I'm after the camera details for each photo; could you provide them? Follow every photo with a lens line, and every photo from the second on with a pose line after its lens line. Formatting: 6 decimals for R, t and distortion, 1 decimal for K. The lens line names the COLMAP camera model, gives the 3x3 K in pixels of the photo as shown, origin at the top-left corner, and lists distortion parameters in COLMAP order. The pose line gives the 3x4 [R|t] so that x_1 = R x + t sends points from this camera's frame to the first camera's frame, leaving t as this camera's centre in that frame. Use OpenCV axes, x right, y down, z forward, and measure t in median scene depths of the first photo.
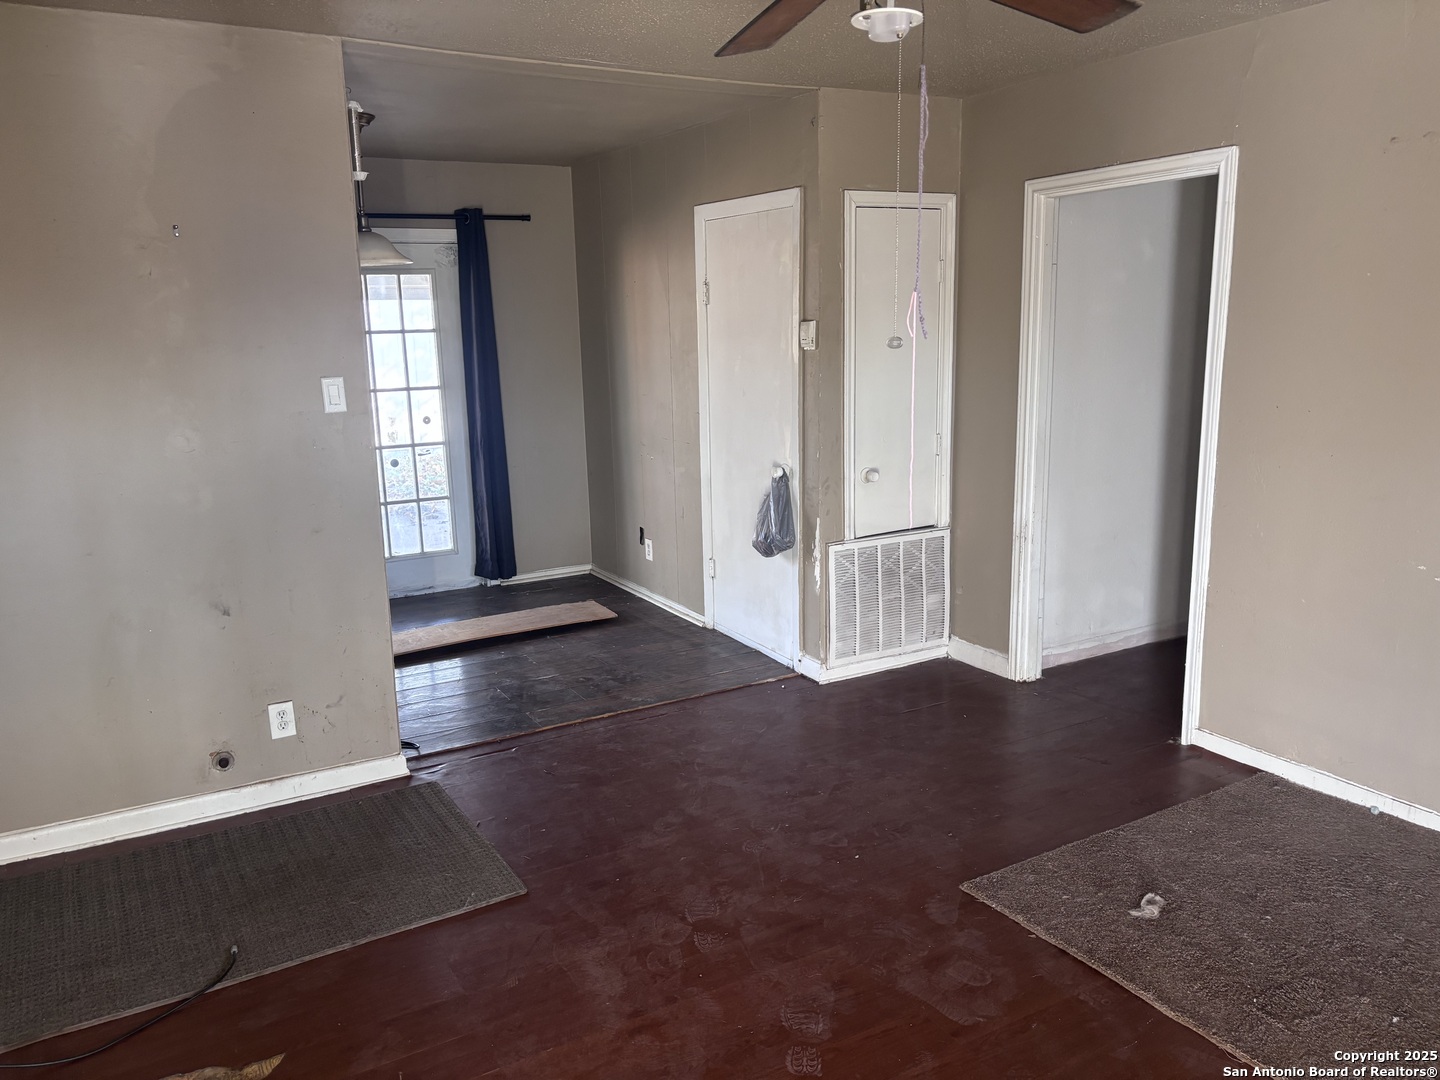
lens RADIAL K [[1090.3, 0, 719.6], [0, 1090.3, 547.9], [0, 0, 1]] dist [0.076423, -0.081517]
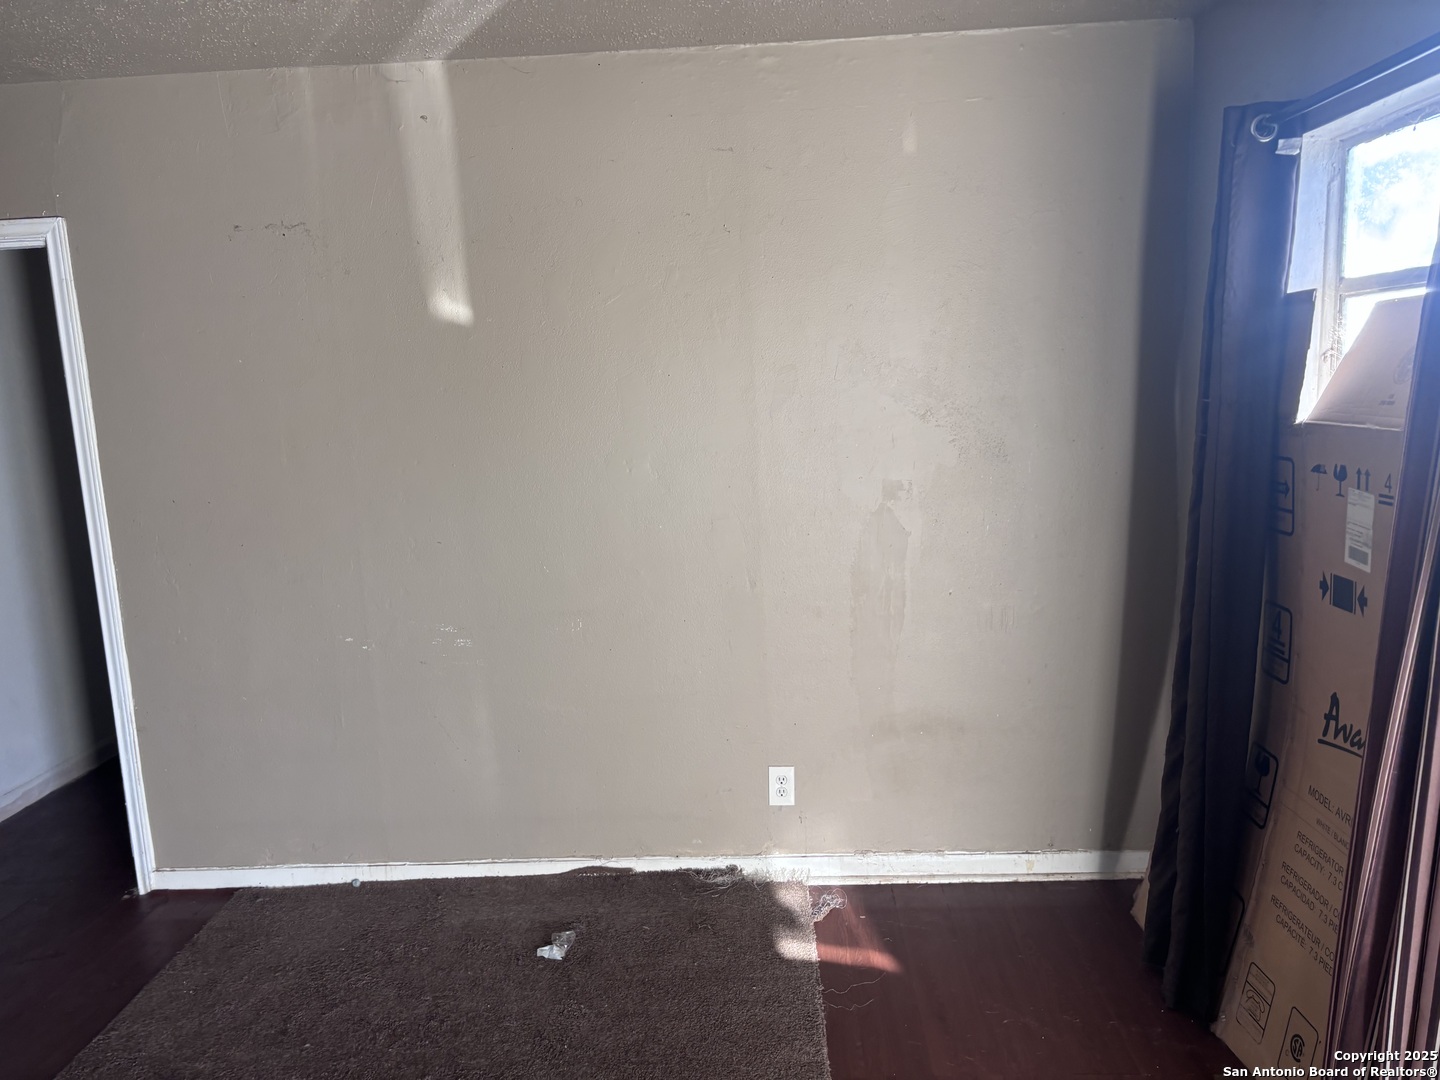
lens RADIAL K [[1090.3, 0, 719.6], [0, 1090.3, 547.9], [0, 0, 1]] dist [0.076423, -0.081517]
pose [[0.539029, -0.138642, 0.830798, -0.022873], [0.205536, 0.978193, 0.029885, -0.022980], [-0.816825, 0.154650, 0.555771, 0.118506]]
